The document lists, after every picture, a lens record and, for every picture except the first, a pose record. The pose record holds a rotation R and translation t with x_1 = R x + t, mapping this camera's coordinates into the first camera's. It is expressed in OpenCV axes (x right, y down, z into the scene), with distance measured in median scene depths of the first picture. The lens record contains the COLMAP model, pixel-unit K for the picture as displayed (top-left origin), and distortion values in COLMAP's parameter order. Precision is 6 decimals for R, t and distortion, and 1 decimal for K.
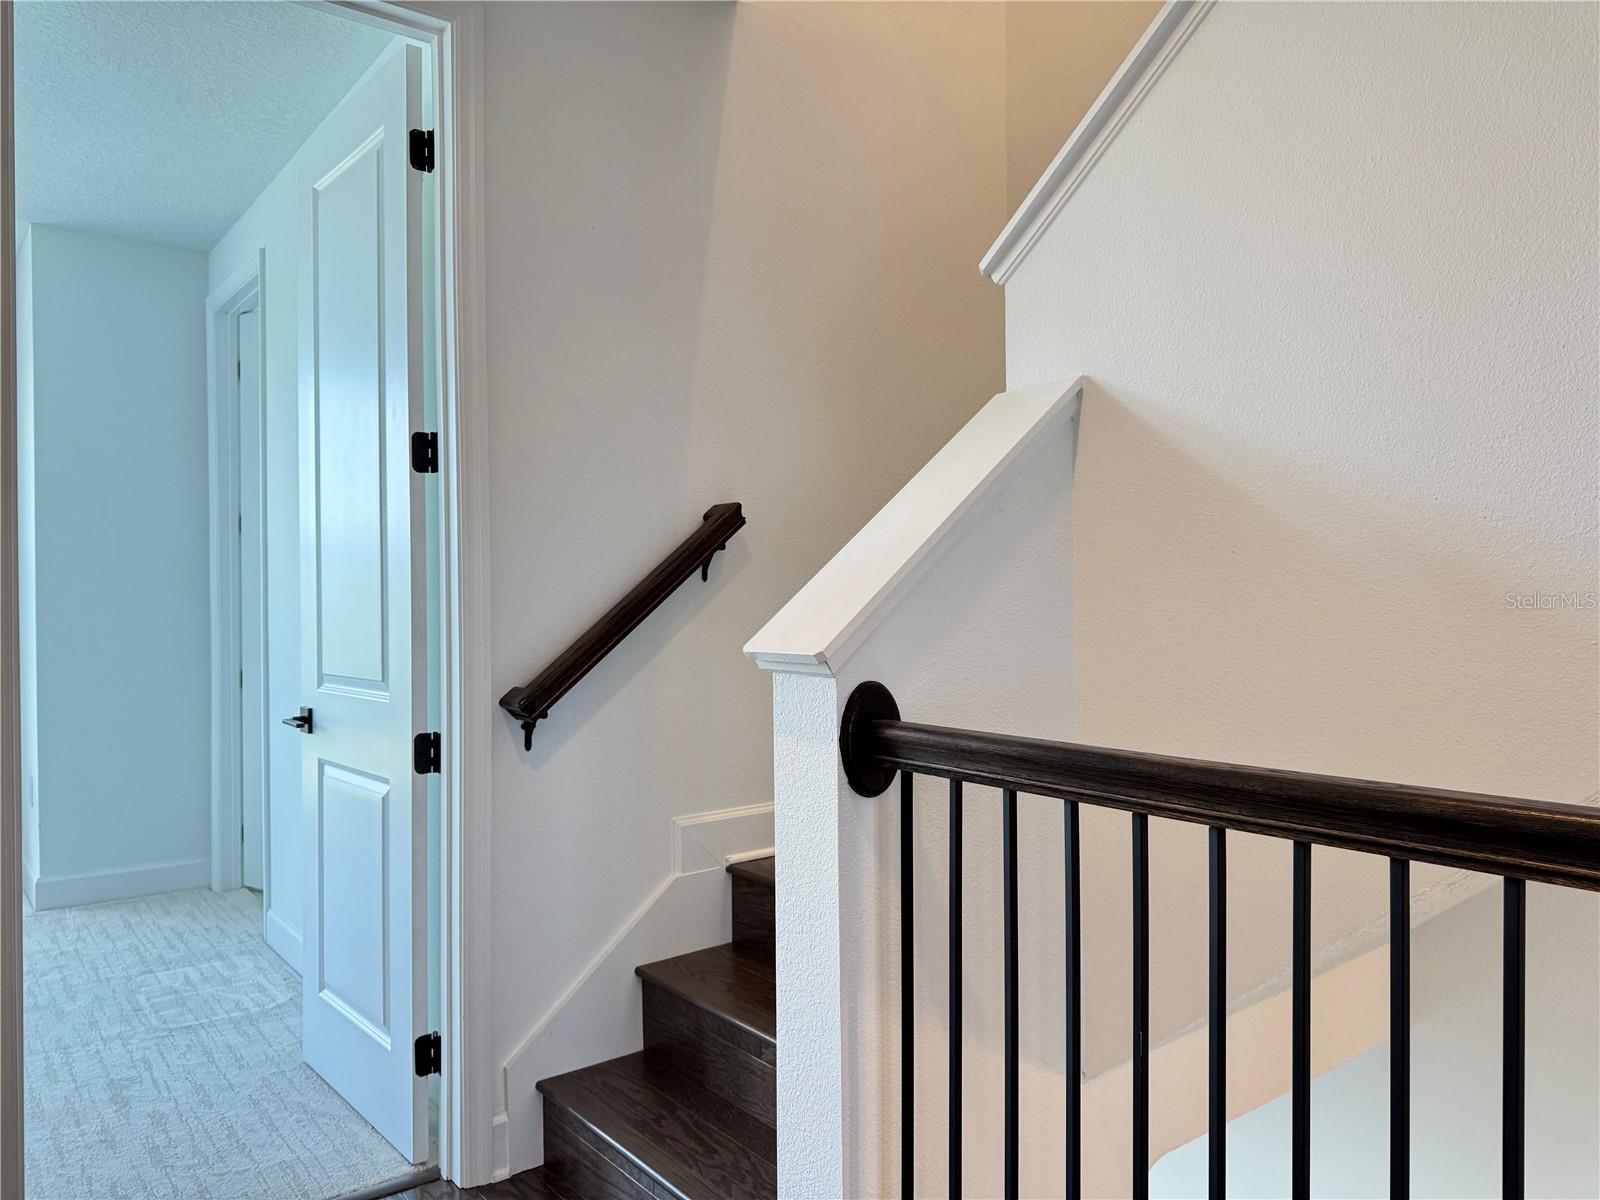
lens RADIAL K [[1123.0, 0, 800.0], [0, 1123.0, 600.0], [0, 0, 1]] dist [0.036538, -0.053972]
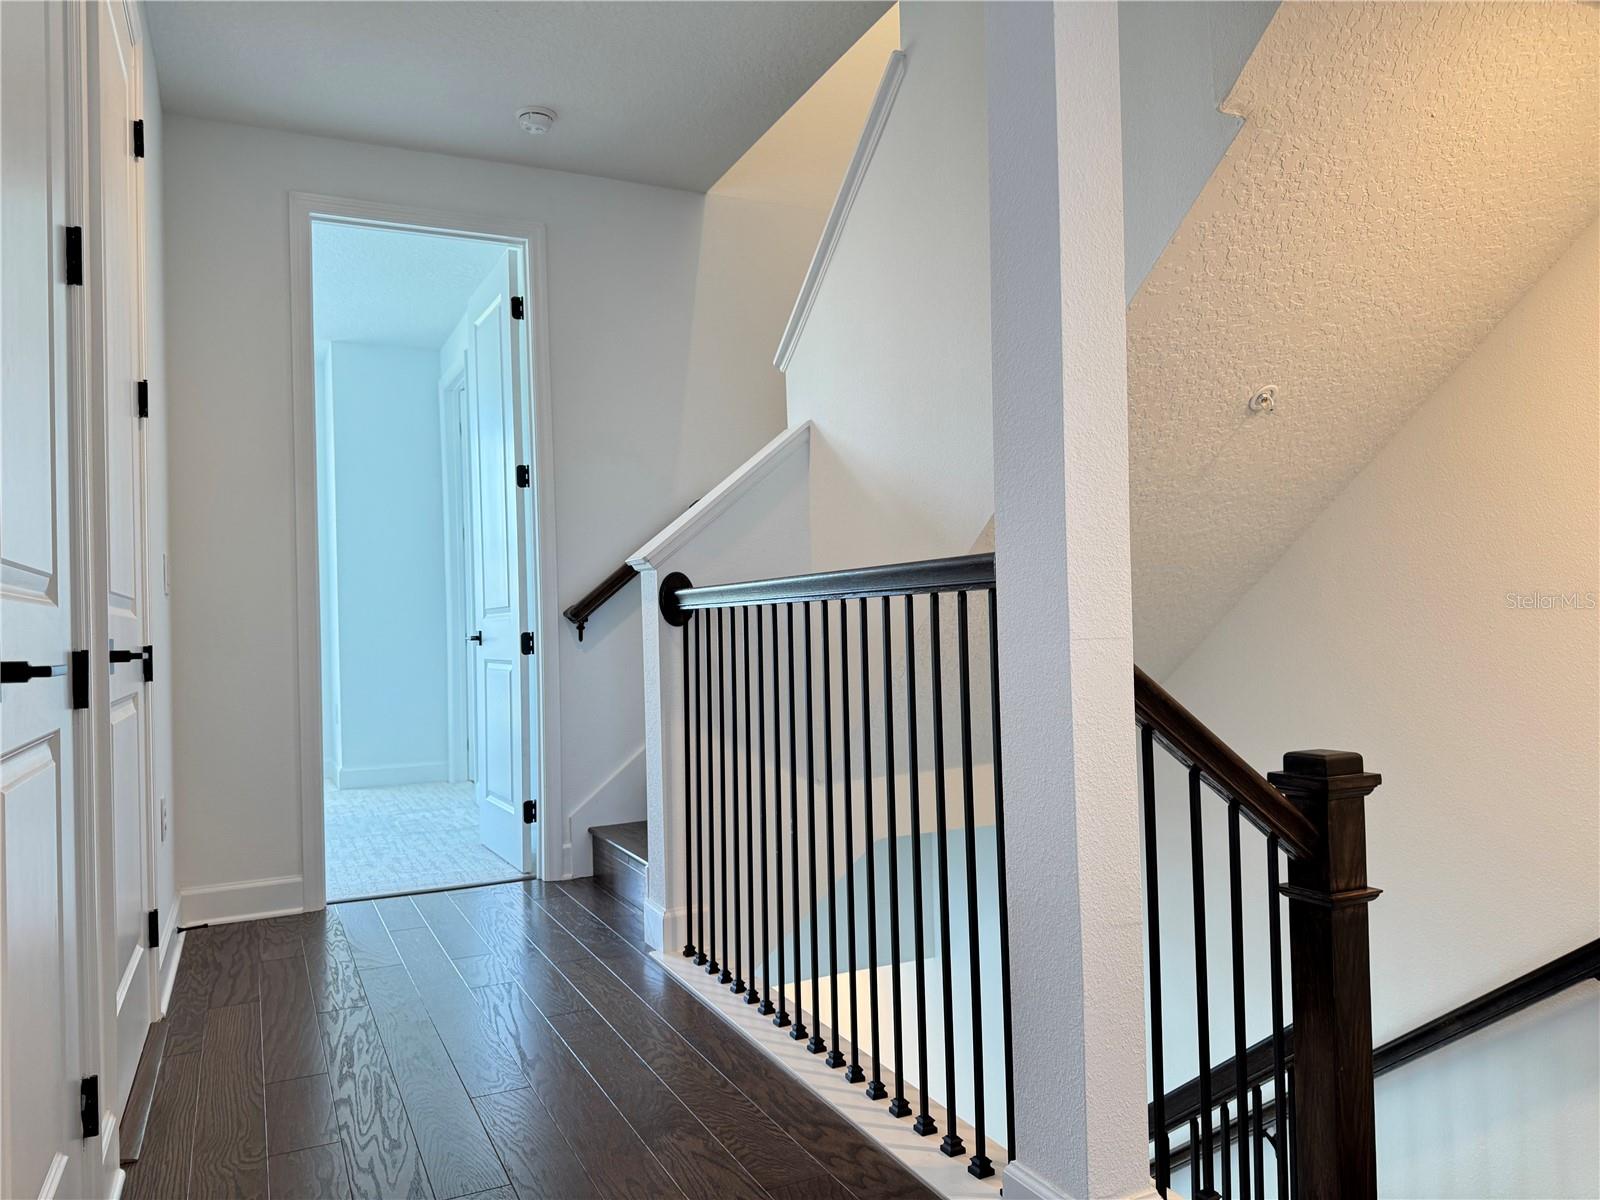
lens RADIAL K [[1116.1, 0, 795.6], [0, 1116.1, 609.5], [0, 0, 1]] dist [0.126933, -0.178927]
pose [[0.975389, -0.021067, -0.219483, 0.481909], [0.019078, 0.999756, -0.011179, 0.110459], [0.219665, 0.006717, 0.975552, -0.657212]]
